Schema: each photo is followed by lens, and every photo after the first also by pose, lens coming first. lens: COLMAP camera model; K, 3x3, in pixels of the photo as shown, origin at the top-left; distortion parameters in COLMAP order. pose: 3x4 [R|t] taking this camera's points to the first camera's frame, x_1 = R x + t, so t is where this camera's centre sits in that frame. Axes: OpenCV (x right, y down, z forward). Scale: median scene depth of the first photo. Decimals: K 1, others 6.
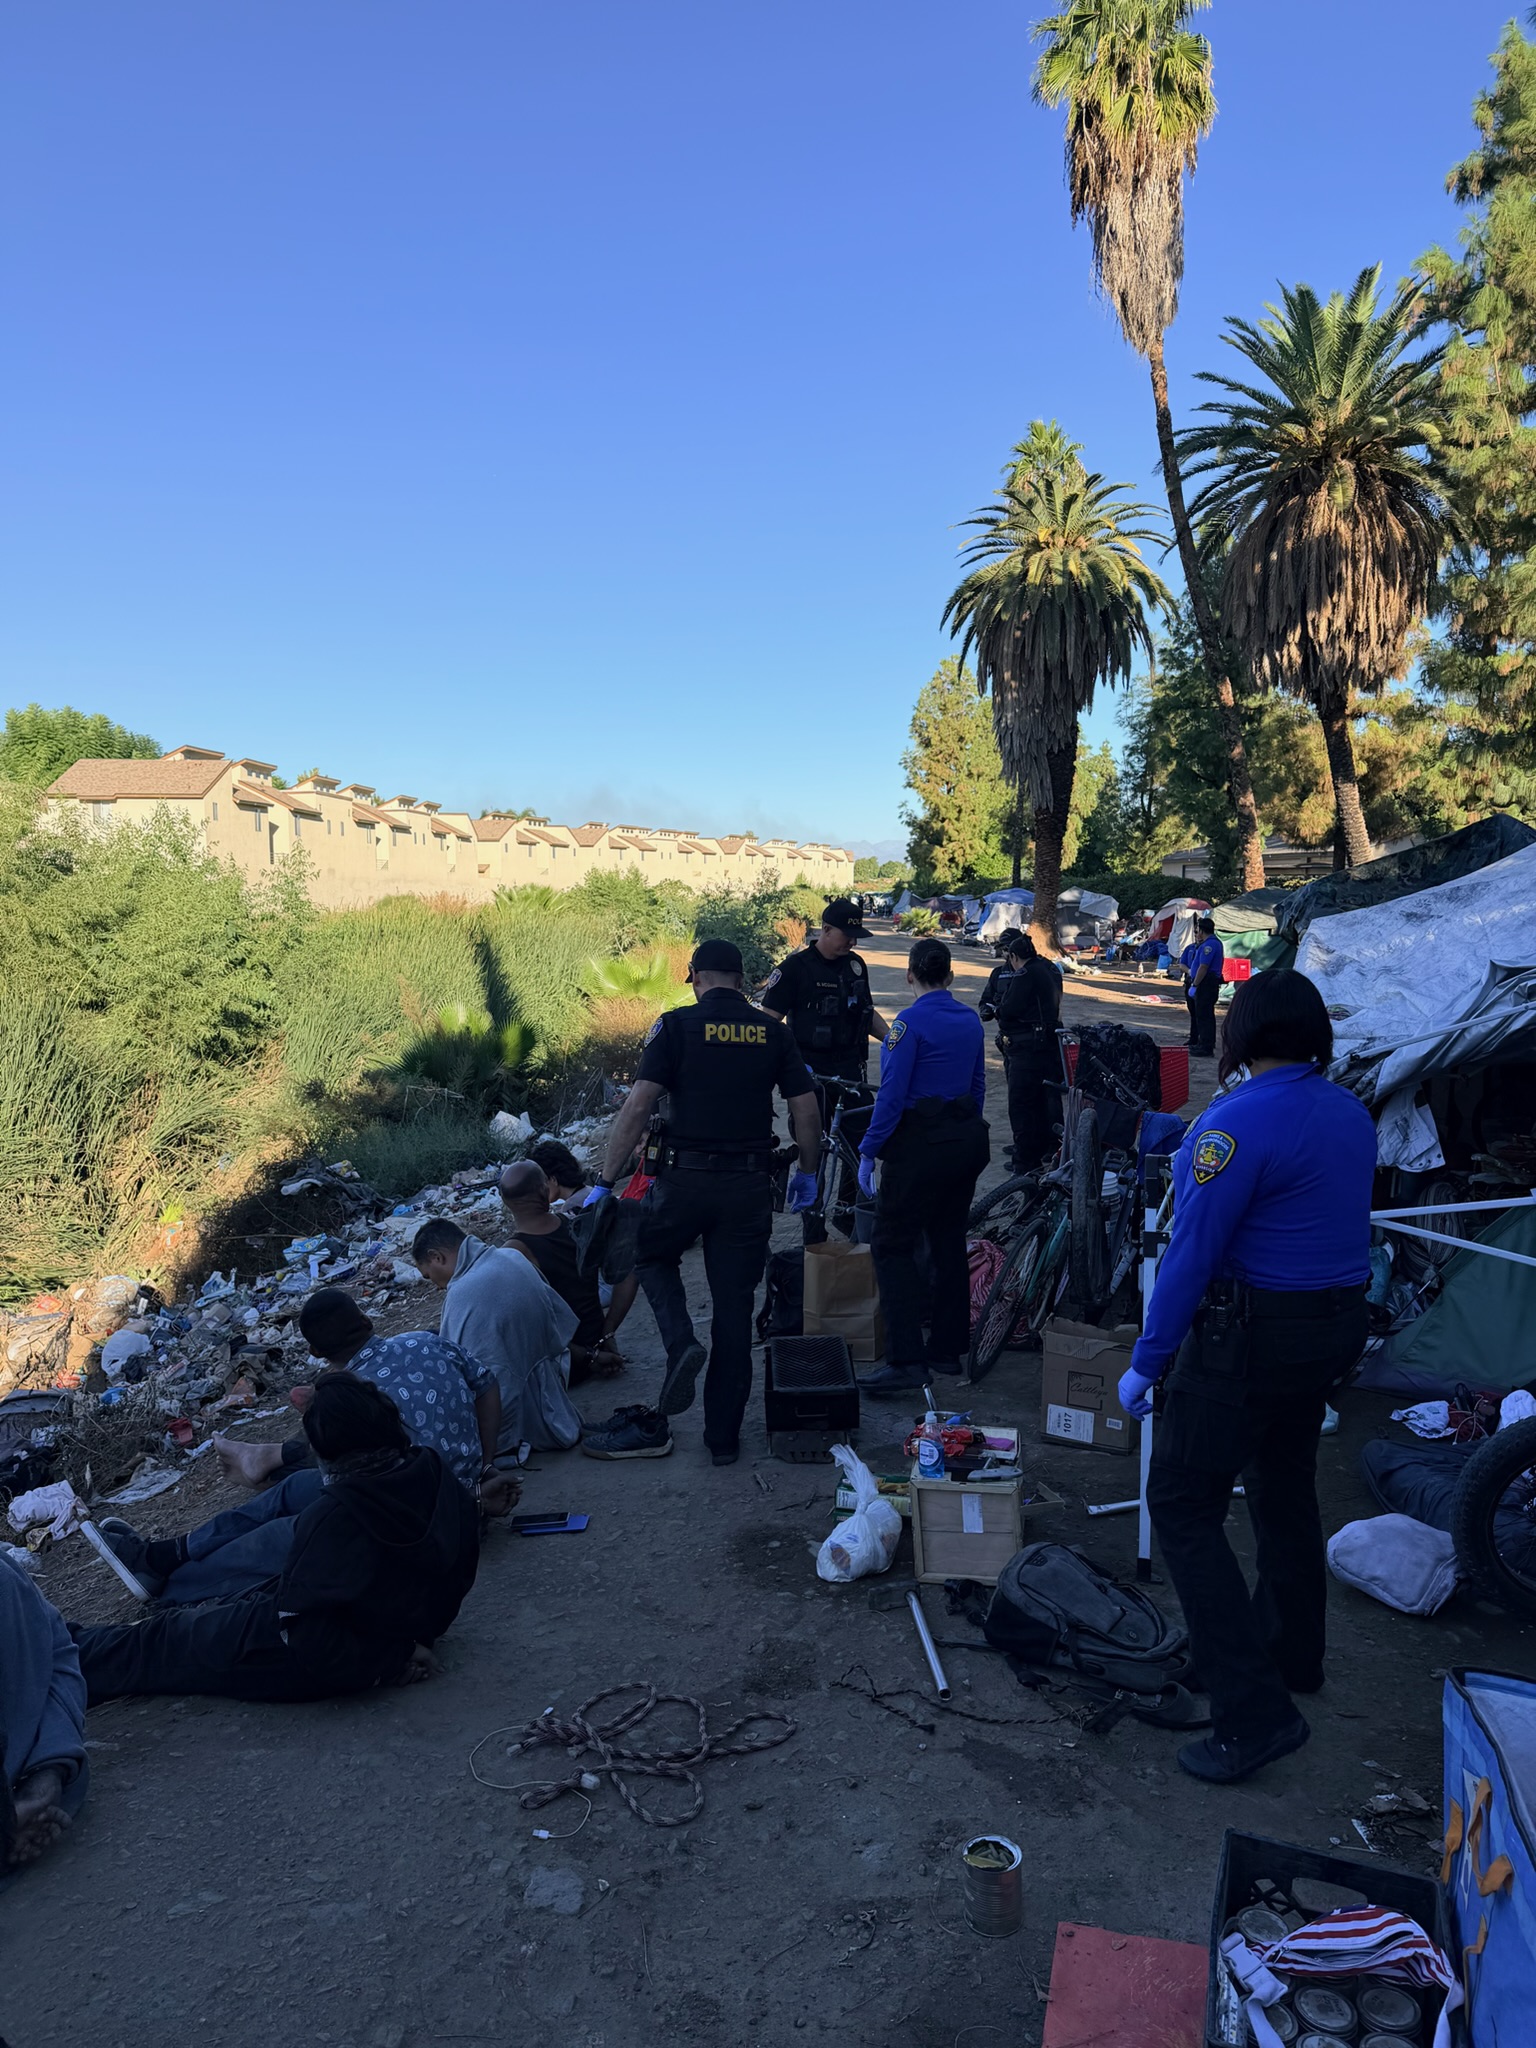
lens RADIAL K [[1451.0, 0, 764.2], [0, 1451.0, 1043.4], [0, 0, 1]] dist [0.075214, -0.008346]
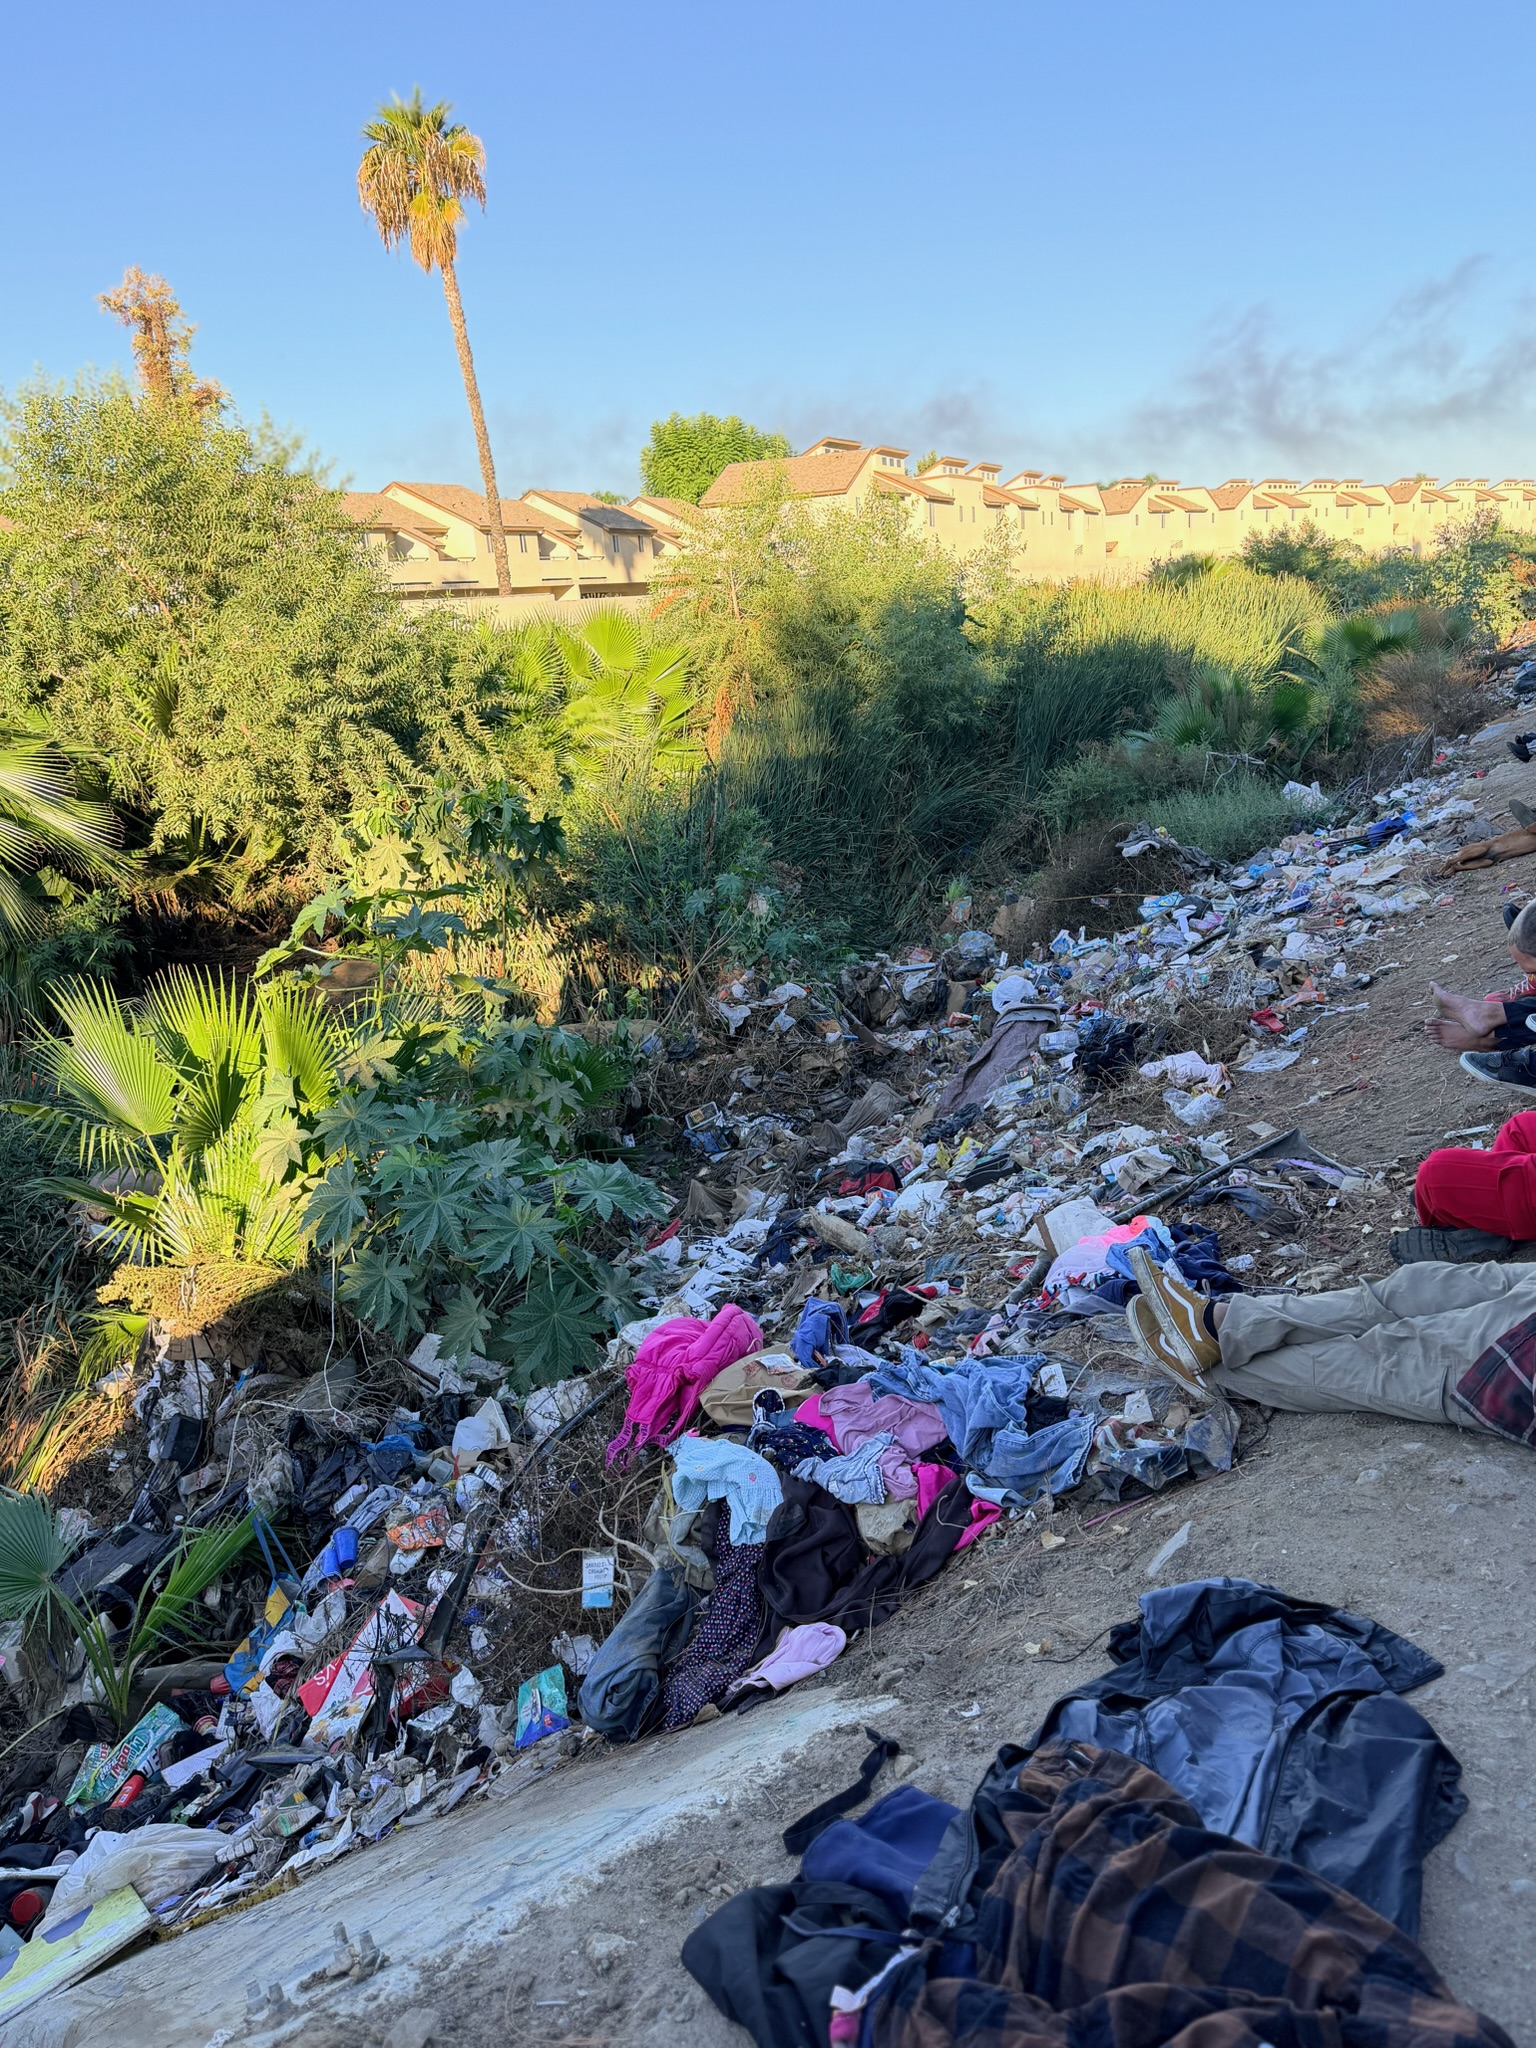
lens RADIAL K [[1530.2, 0, 761.4], [0, 1530.2, 1033.9], [0, 0, 1]] dist [0.111911, -0.003680]
pose [[0.924026, 0.038692, -0.380366, -0.041268], [0.030041, 0.984443, 0.173120, 0.008908], [0.381147, -0.171394, 0.908488, -0.022483]]
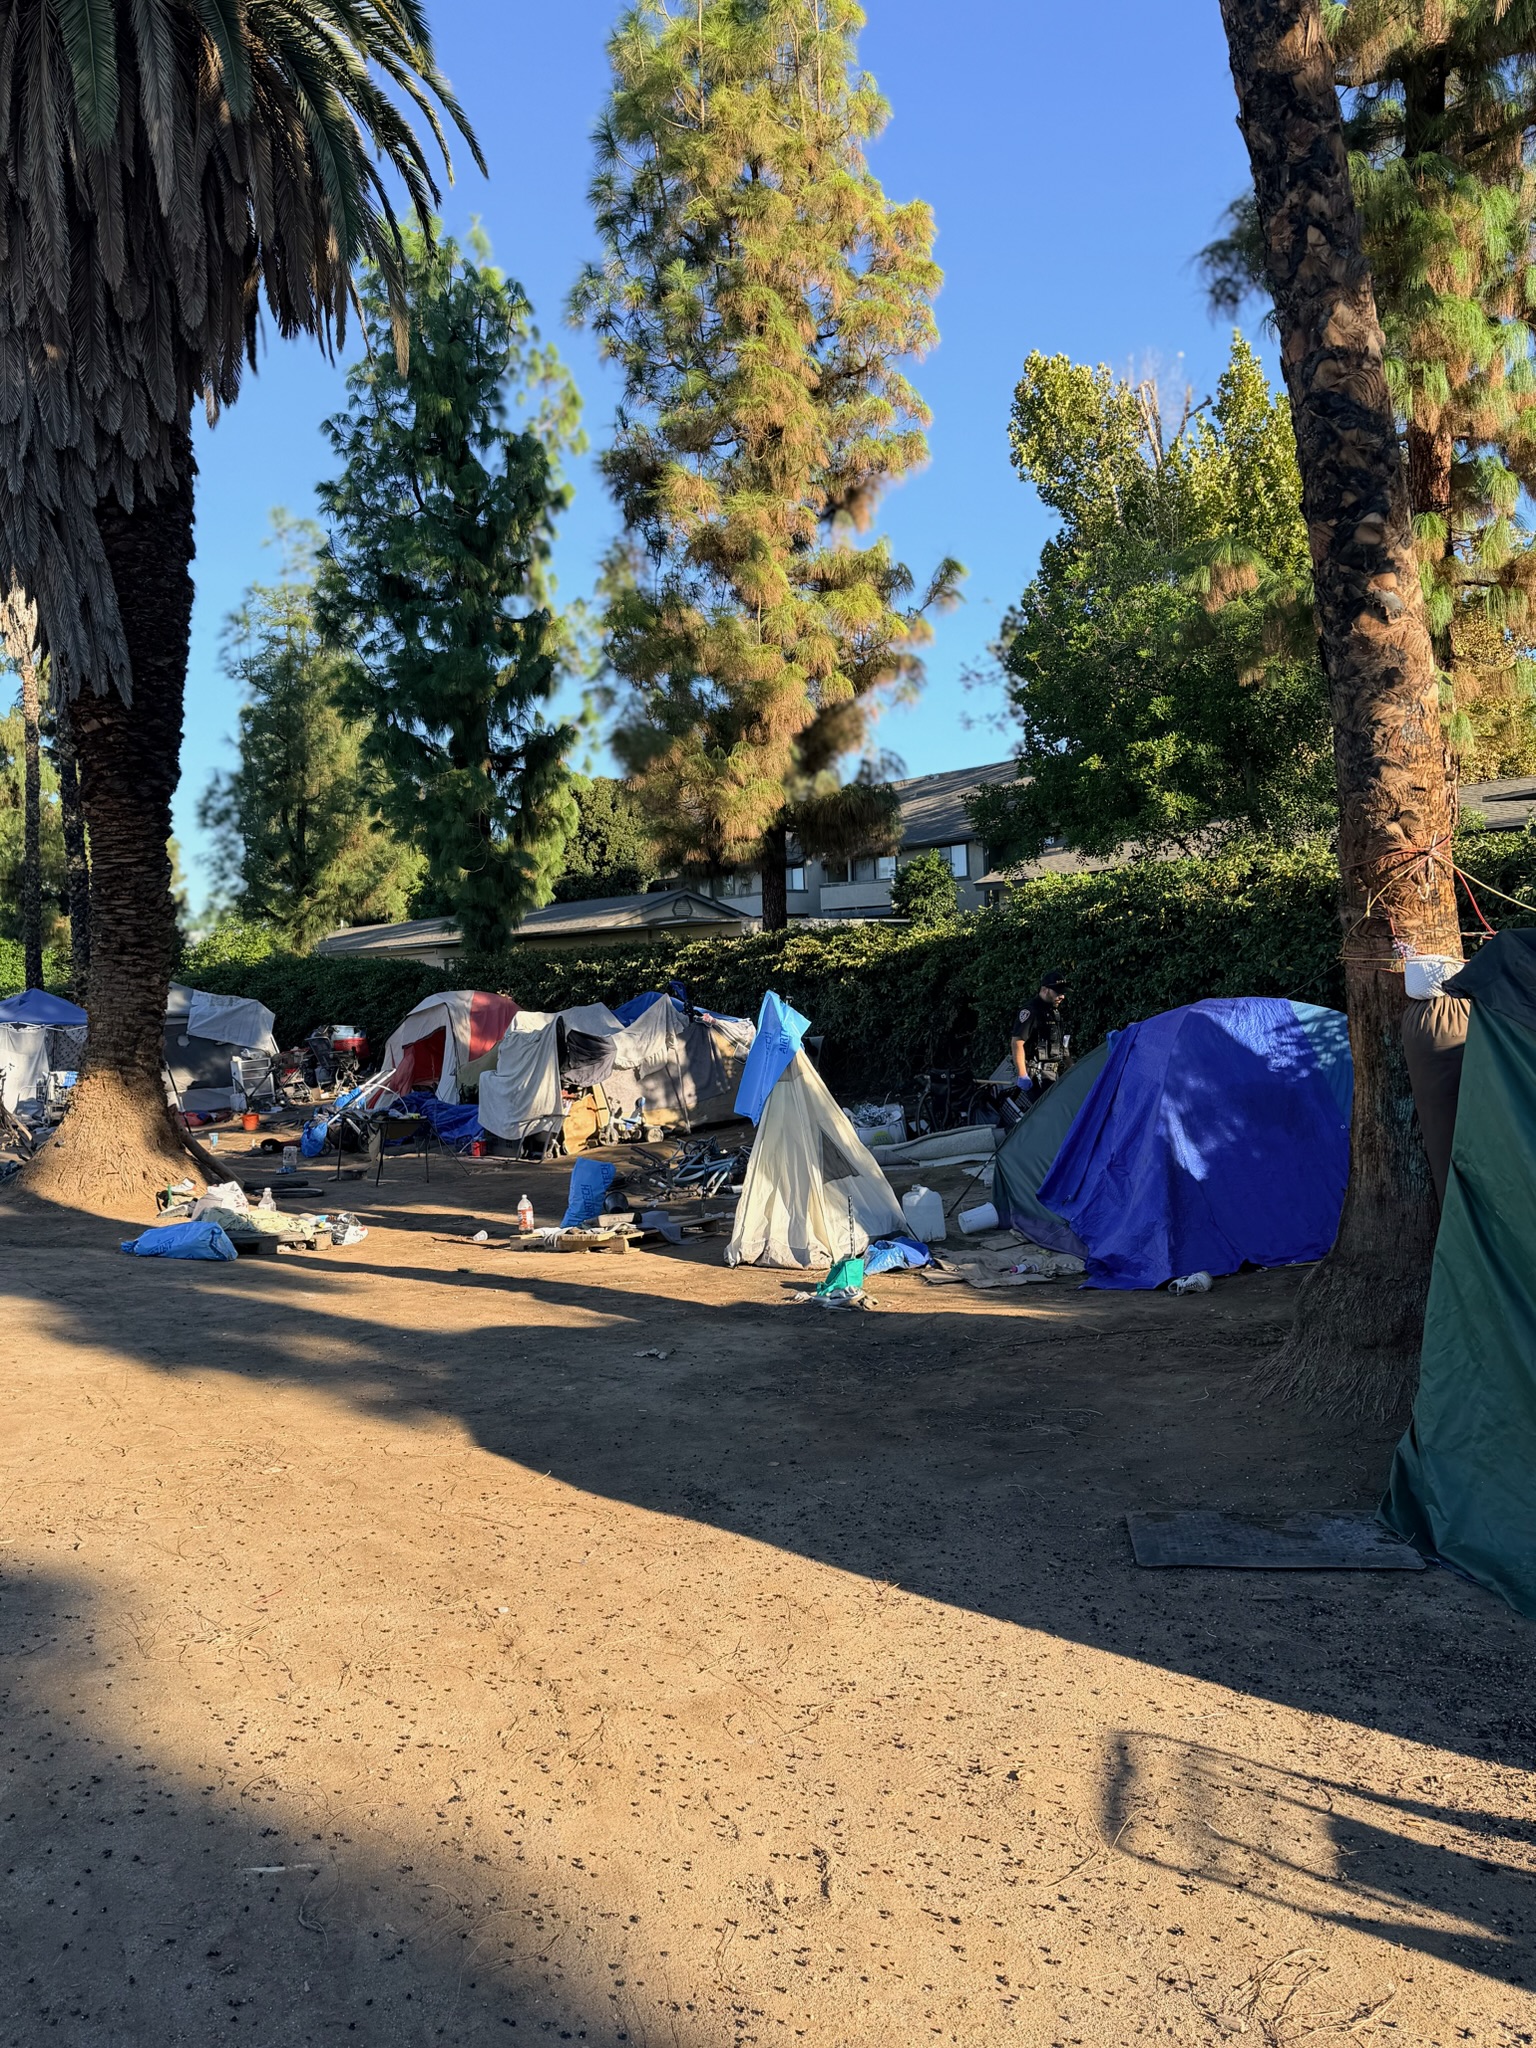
lens RADIAL K [[1551.3, 0, 768.4], [0, 1551.3, 1039.7], [0, 0, 1]] dist [0.005712, -0.000190]
pose [[0.821045, -0.043324, 0.569218, 0.103780], [0.094160, 0.993736, -0.060183, -0.049777], [-0.563045, 0.103010, 0.819981, 0.578011]]
